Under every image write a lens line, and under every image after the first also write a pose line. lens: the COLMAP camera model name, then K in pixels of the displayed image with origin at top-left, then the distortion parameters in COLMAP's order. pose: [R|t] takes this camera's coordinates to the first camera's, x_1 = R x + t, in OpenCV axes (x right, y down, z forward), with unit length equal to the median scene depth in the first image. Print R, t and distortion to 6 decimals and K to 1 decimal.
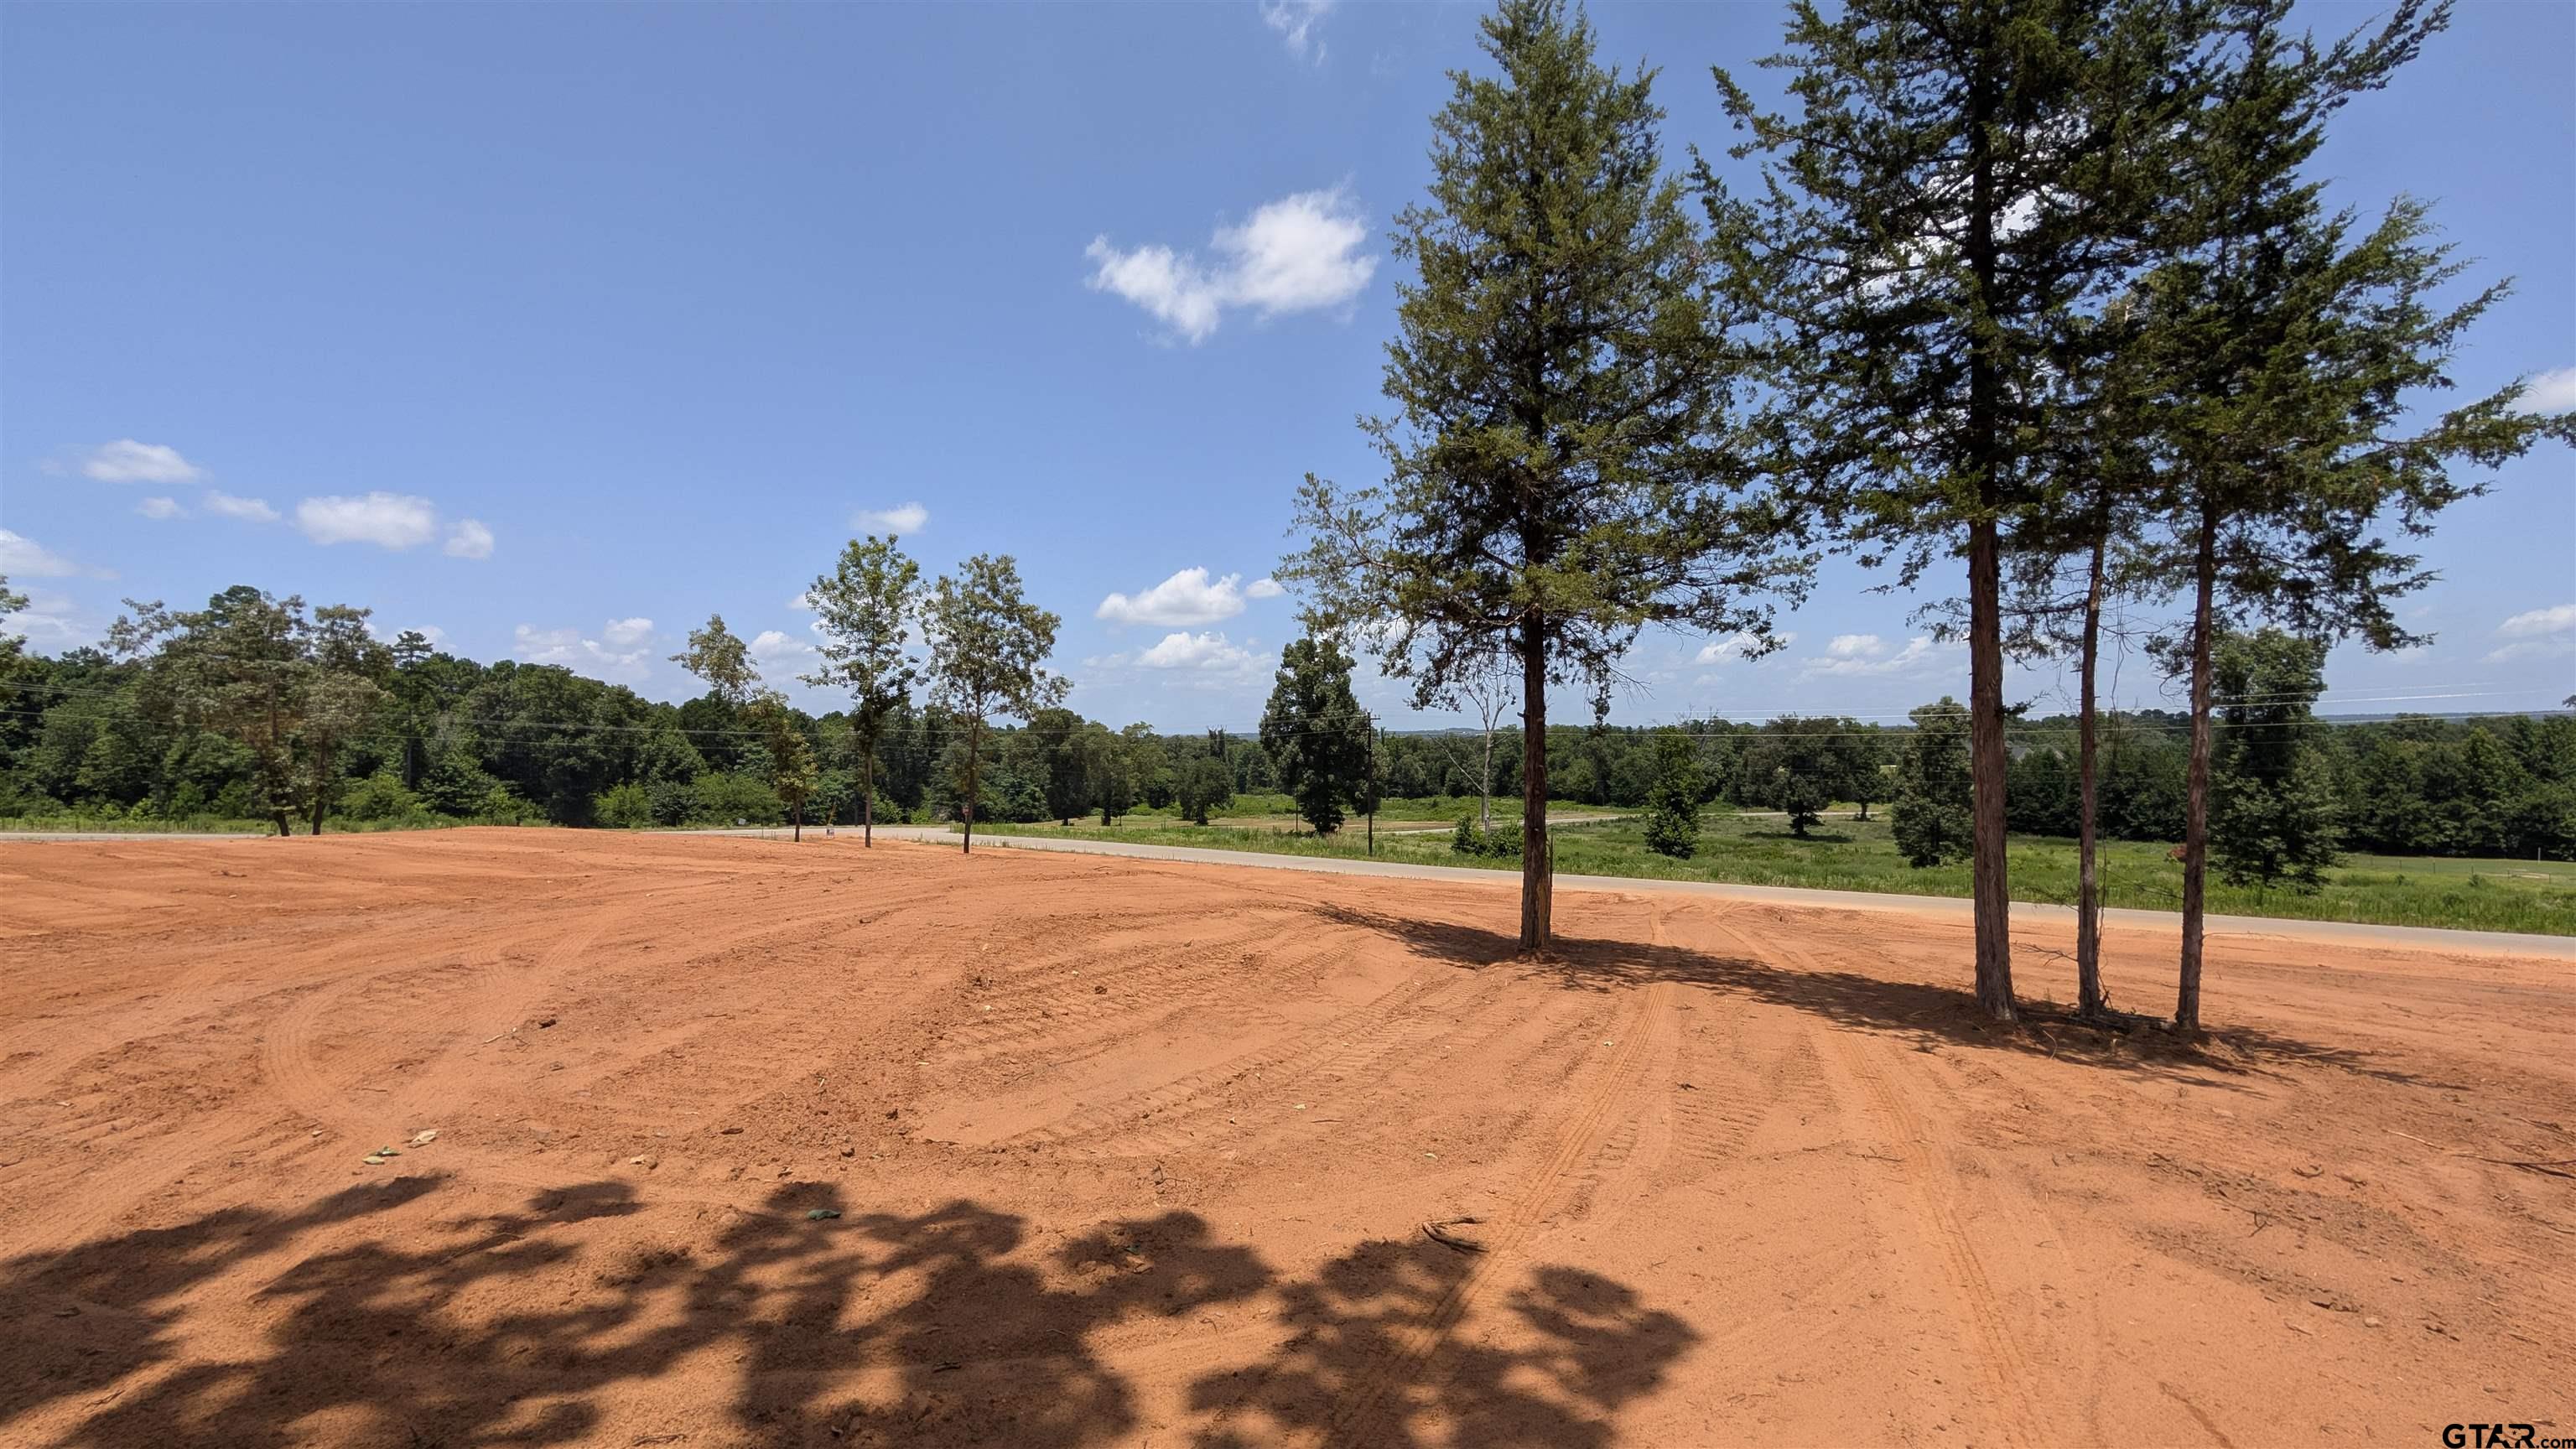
lens RADIAL K [[971.1, 0, 1296.2], [0, 971.1, 729.3], [0, 0, 1]] dist [0.002565, -0.000674]
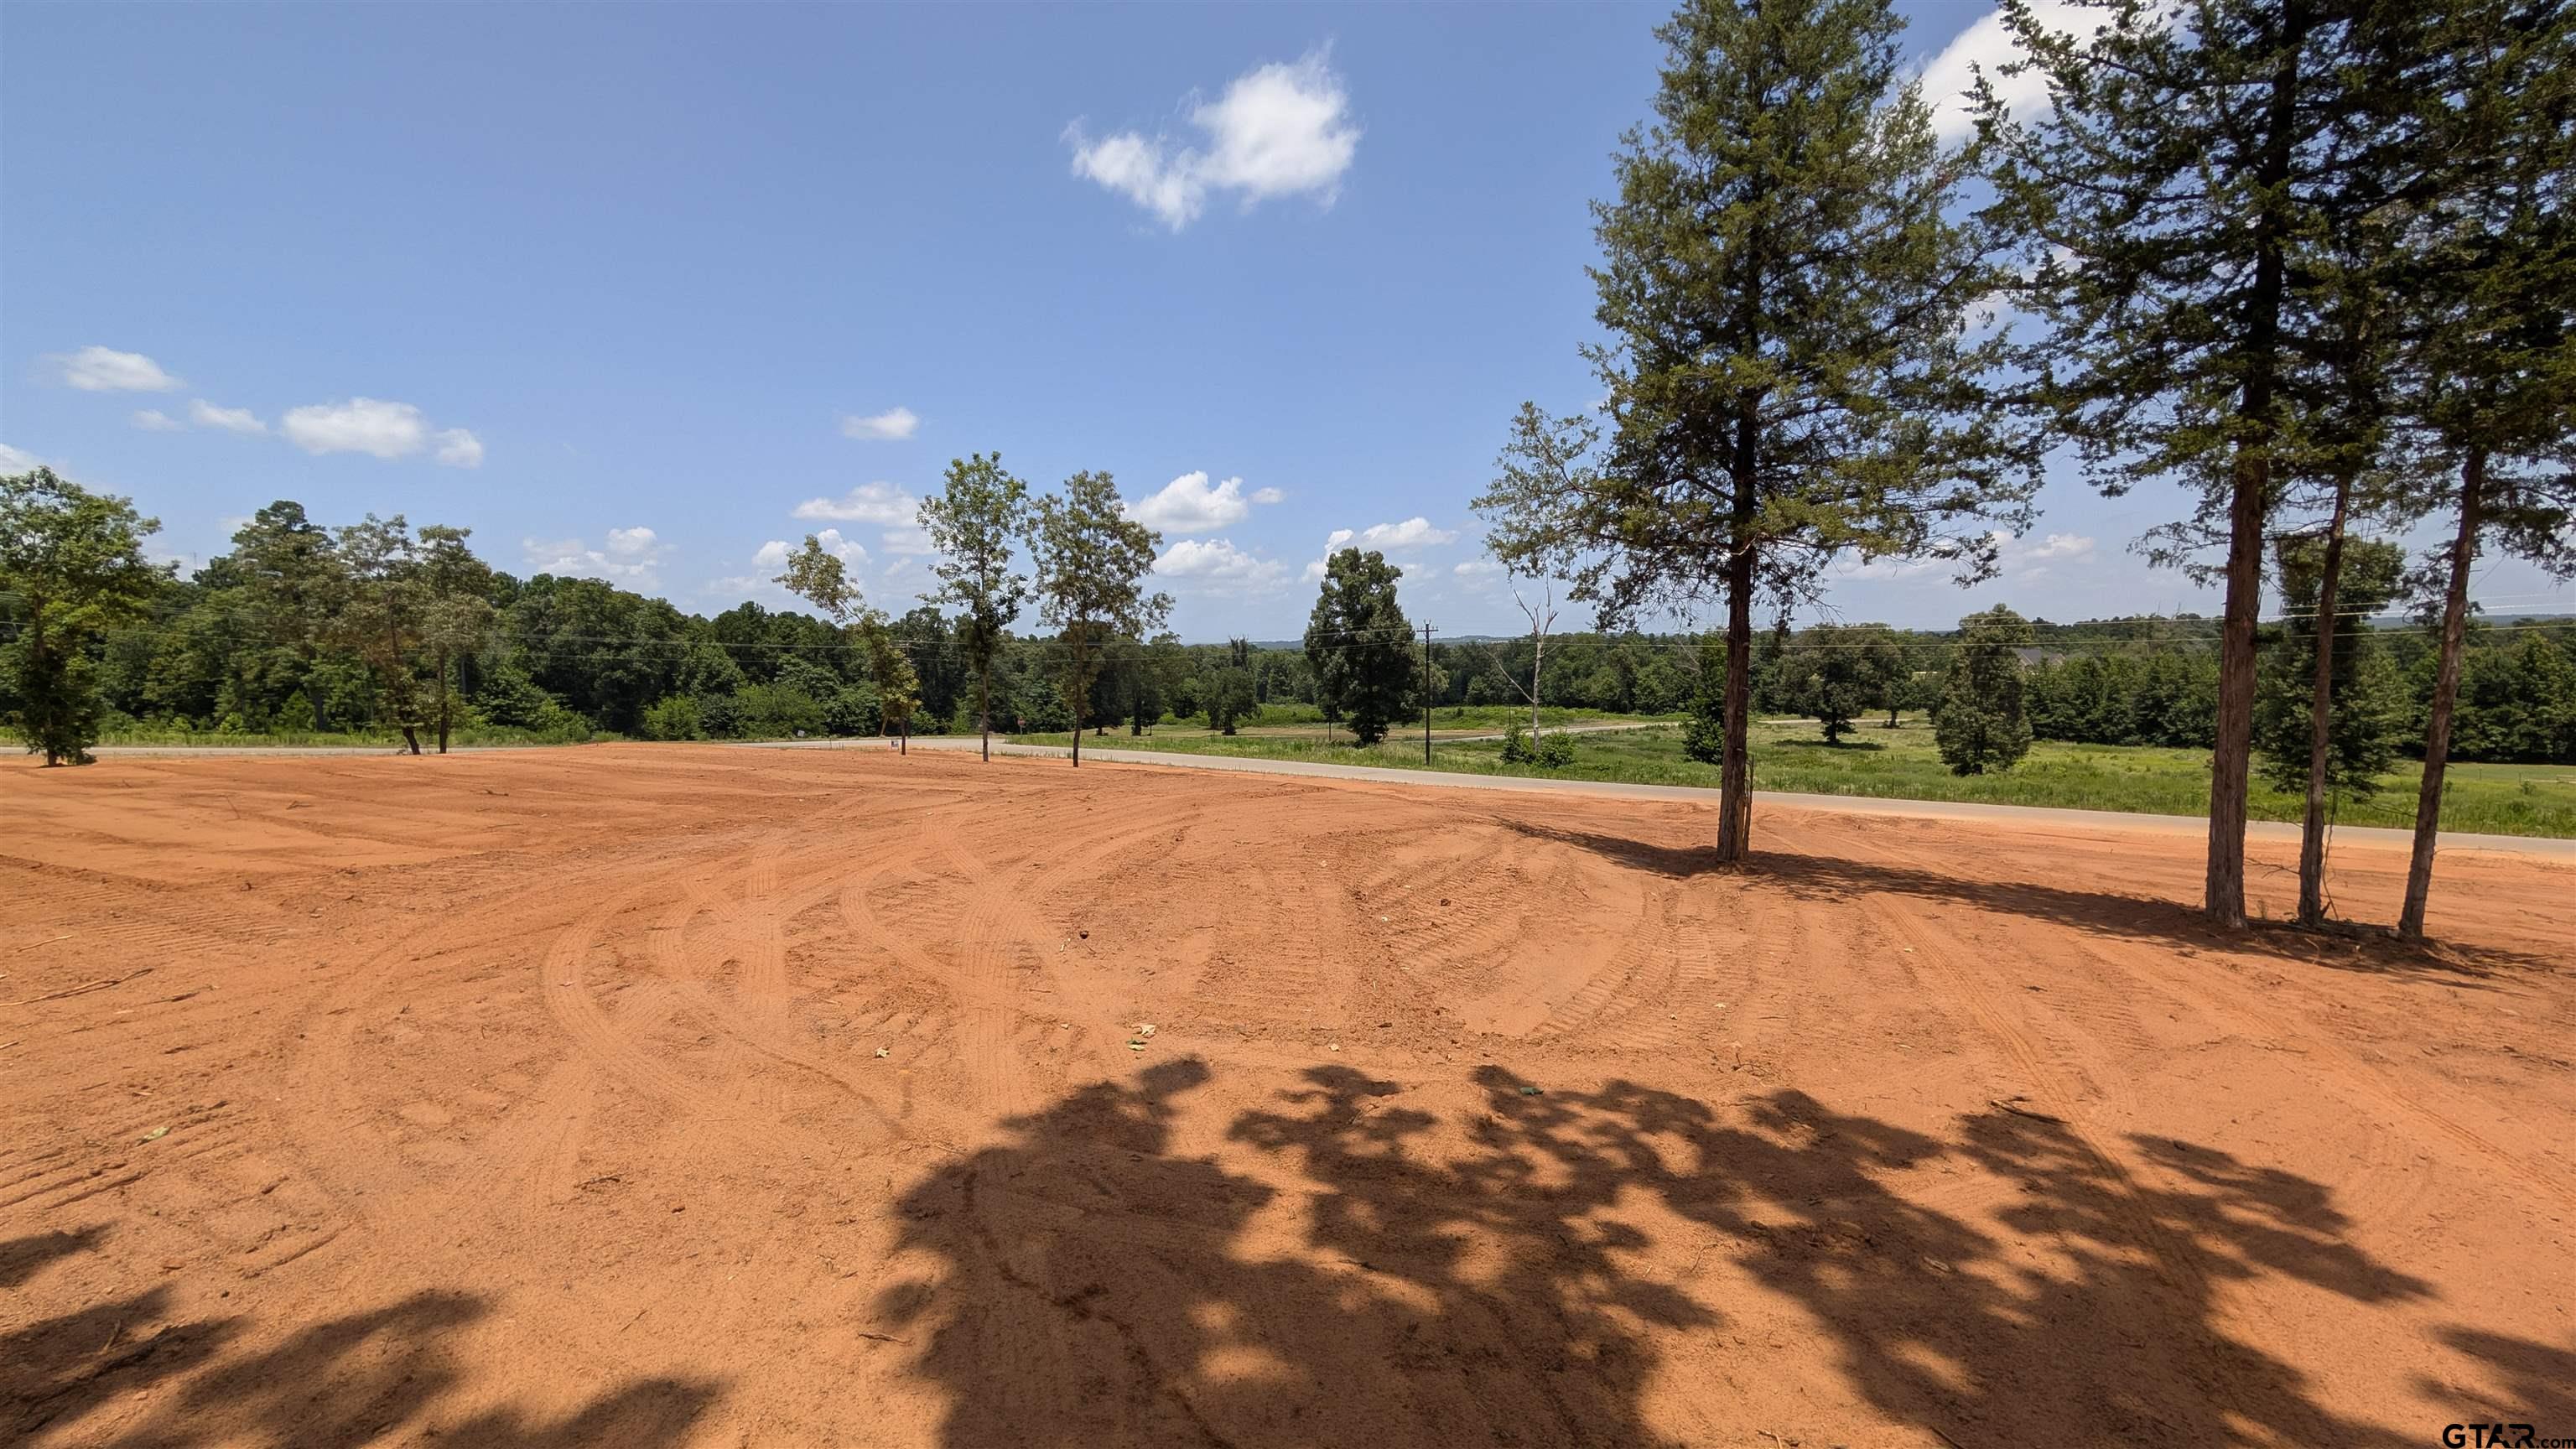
lens RADIAL K [[971.1, 0, 1295.3], [0, 971.1, 729.3], [0, 0, 1]] dist [0.002565, -0.000674]
pose [[0.999880, -0.003069, -0.015164, -0.204768], [0.004482, 0.995556, 0.094062, -0.018192], [0.014808, -0.094118, 0.995451, -0.046459]]
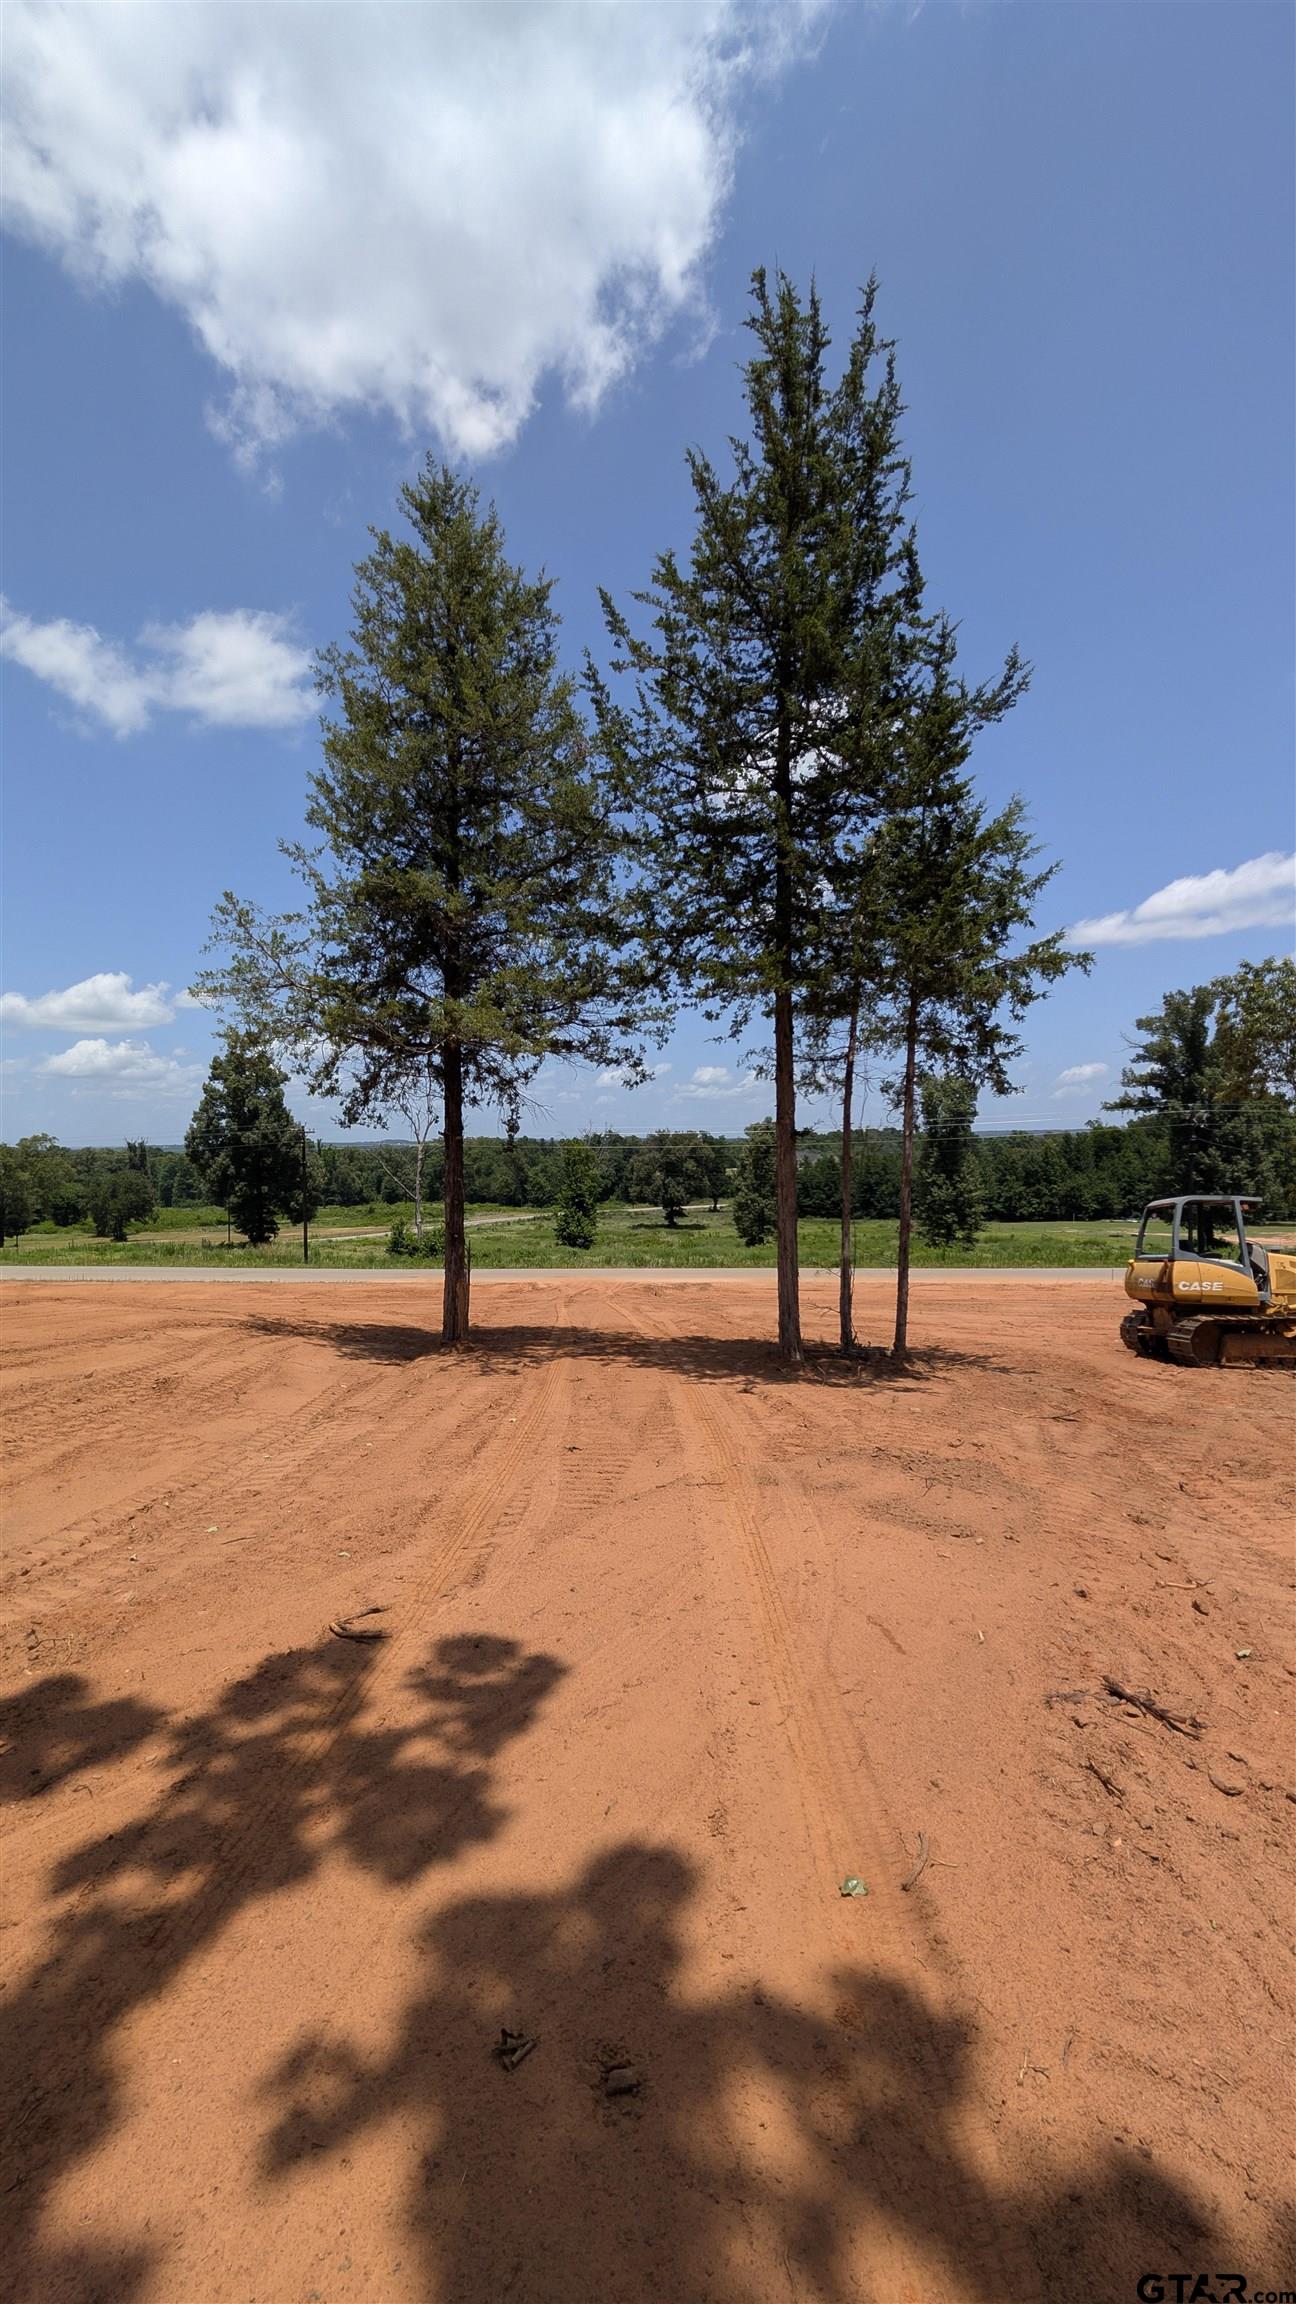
lens RADIAL K [[868.6, 0, 643.8], [0, 868.6, 1161.4], [0, 0, 1]] dist [0.002565, -0.000674]
pose [[0.902190, -0.011105, 0.431195, 0.010292], [0.000904, 0.999715, 0.023857, -0.006187], [-0.431337, -0.021133, 0.901943, 0.000825]]
